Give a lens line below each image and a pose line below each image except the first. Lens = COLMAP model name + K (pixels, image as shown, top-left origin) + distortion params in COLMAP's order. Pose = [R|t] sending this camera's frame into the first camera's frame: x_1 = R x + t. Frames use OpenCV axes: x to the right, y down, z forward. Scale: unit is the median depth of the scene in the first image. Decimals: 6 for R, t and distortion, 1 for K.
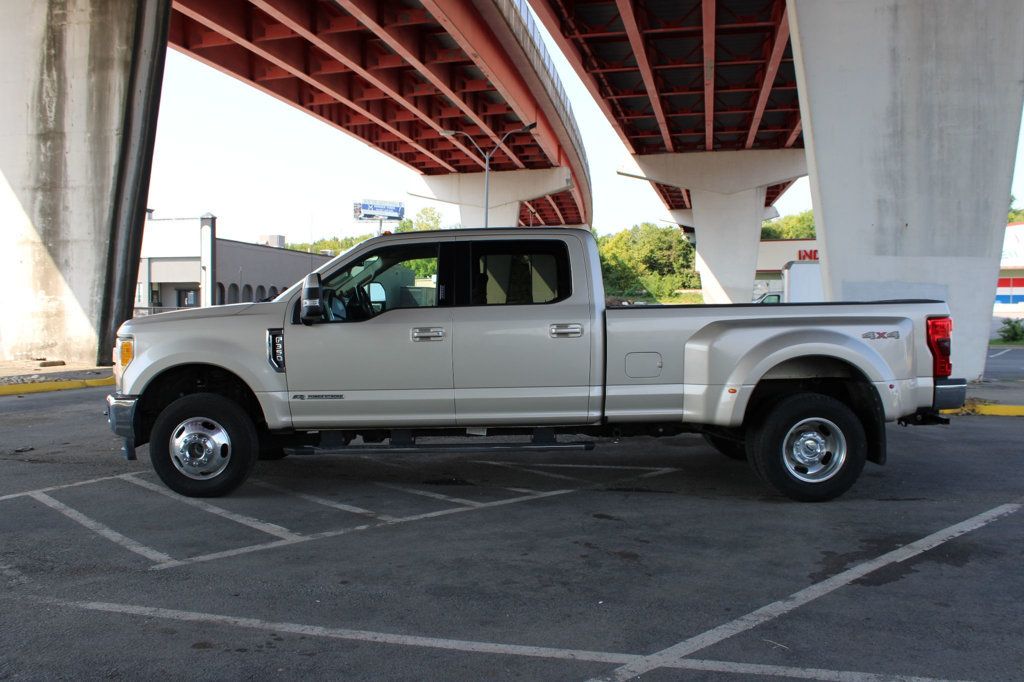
lens RADIAL K [[927.1, 0, 512.0], [0, 927.1, 341.0], [0, 0, 1]] dist [-0.162018, 0.177359]
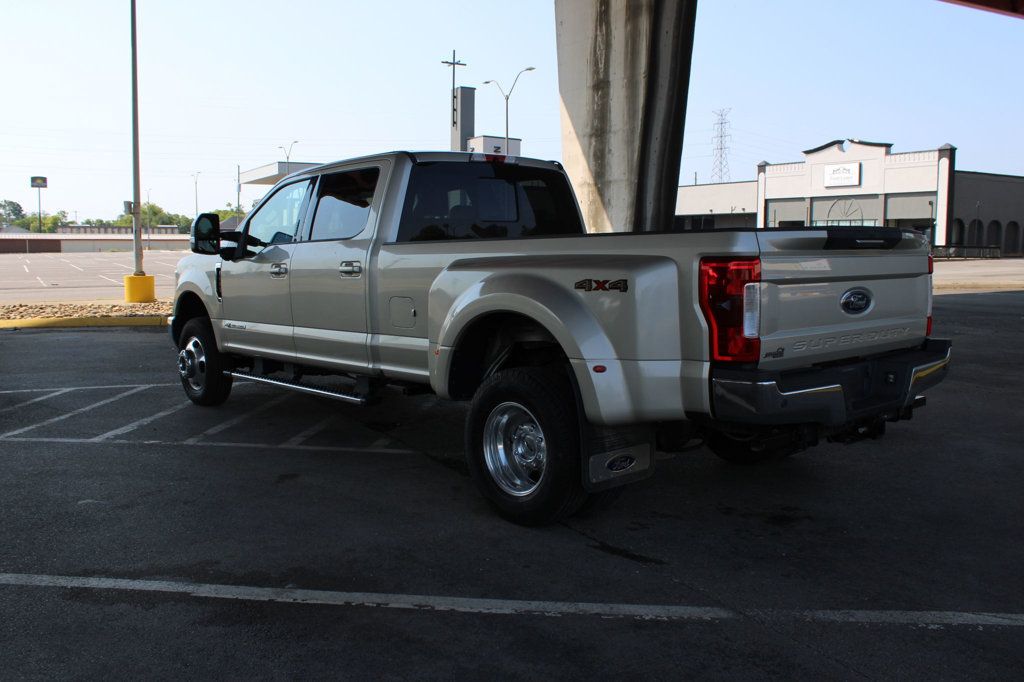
lens RADIAL K [[927.1, 0, 512.0], [0, 927.1, 341.0], [0, 0, 1]] dist [-0.162018, 0.177359]
pose [[0.659219, 0.076178, -0.748082, 0.330908], [-0.024387, 0.996498, 0.079984, -0.006786], [0.751555, -0.034483, 0.658768, 0.211518]]
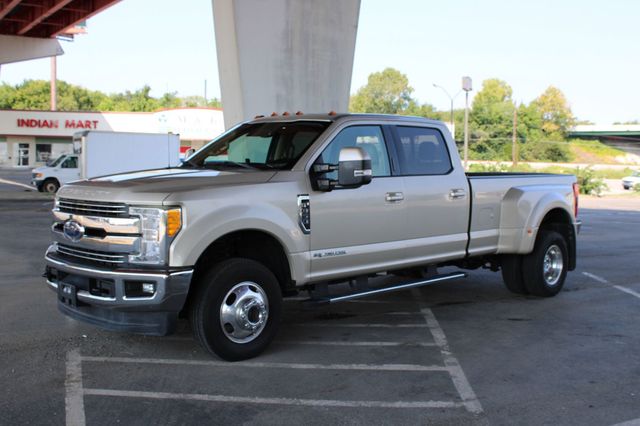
lens RADIAL K [[714.7, 0, 320.0], [0, 714.7, 213.0], [0, 0, 1]] dist [-0.072241, 0.013748]
pose [[0.716554, -0.027783, 0.696978, -0.336937], [0.005758, 0.999408, 0.033919, -0.008231], [-0.697508, -0.020292, 0.716290, 0.147626]]
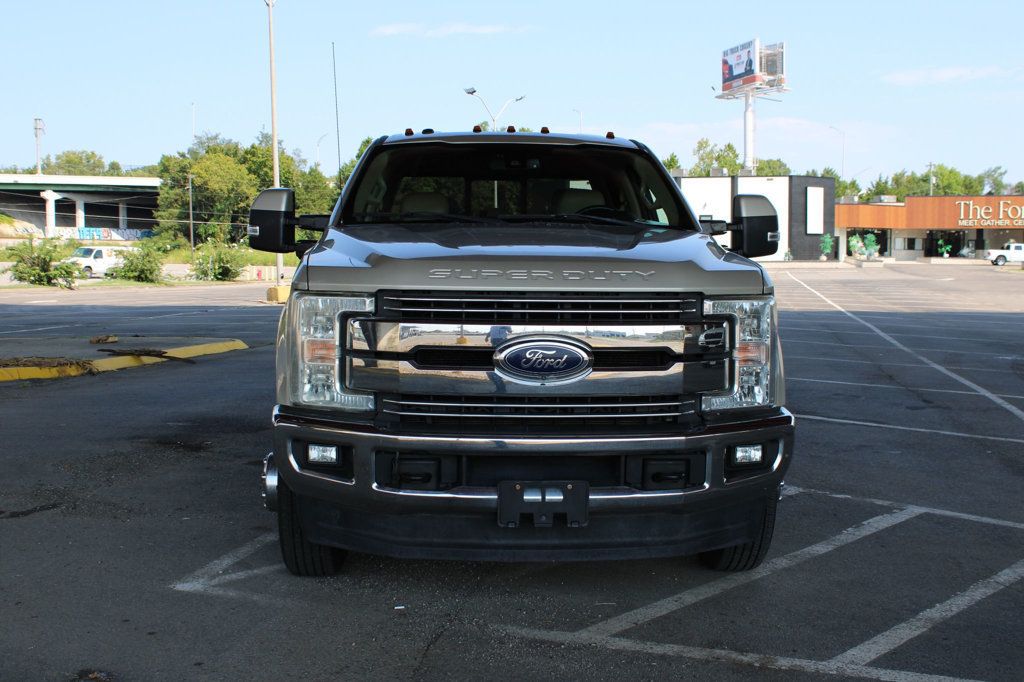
lens RADIAL K [[1143.4, 0, 512.0], [0, 1143.4, 341.0], [0, 0, 1]] dist [-0.072241, 0.013748]
pose [[-0.055472, -0.069573, 0.996033, -0.423980], [0.028612, 0.997049, 0.071238, -0.010590], [-0.998050, 0.032450, -0.053317, 0.477340]]
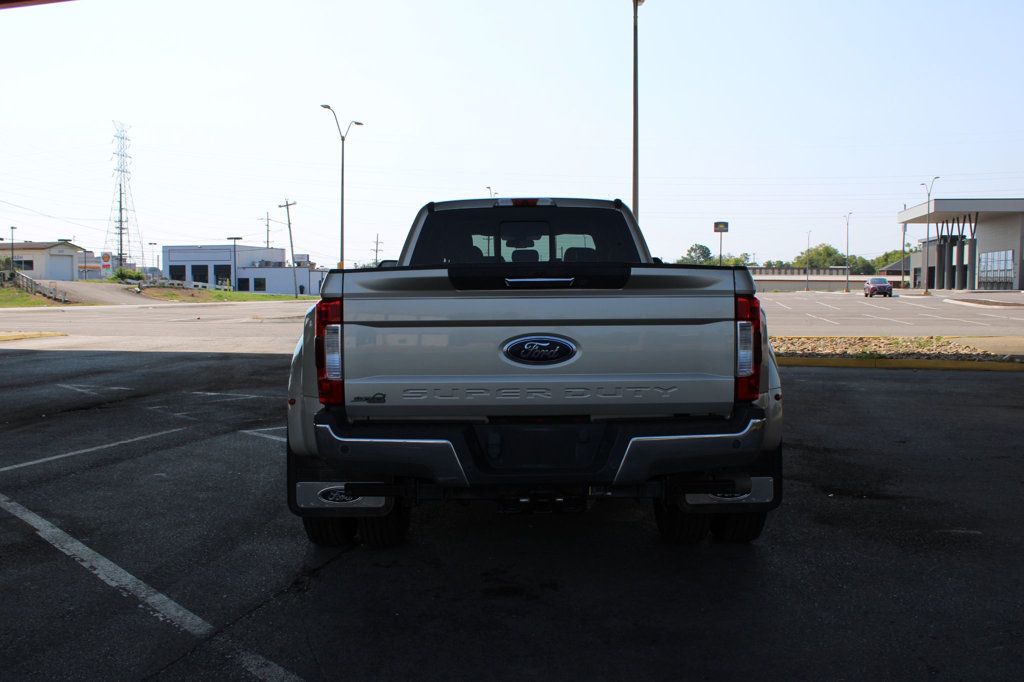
lens RADIAL K [[927.1, 0, 512.0], [0, 927.1, 341.0], [0, 0, 1]] dist [-0.162018, 0.177359]
pose [[0.008083, 0.055708, -0.998414, 0.426883], [-0.030034, 0.998010, 0.055442, -0.014281], [0.999516, 0.029539, 0.009740, 0.450107]]
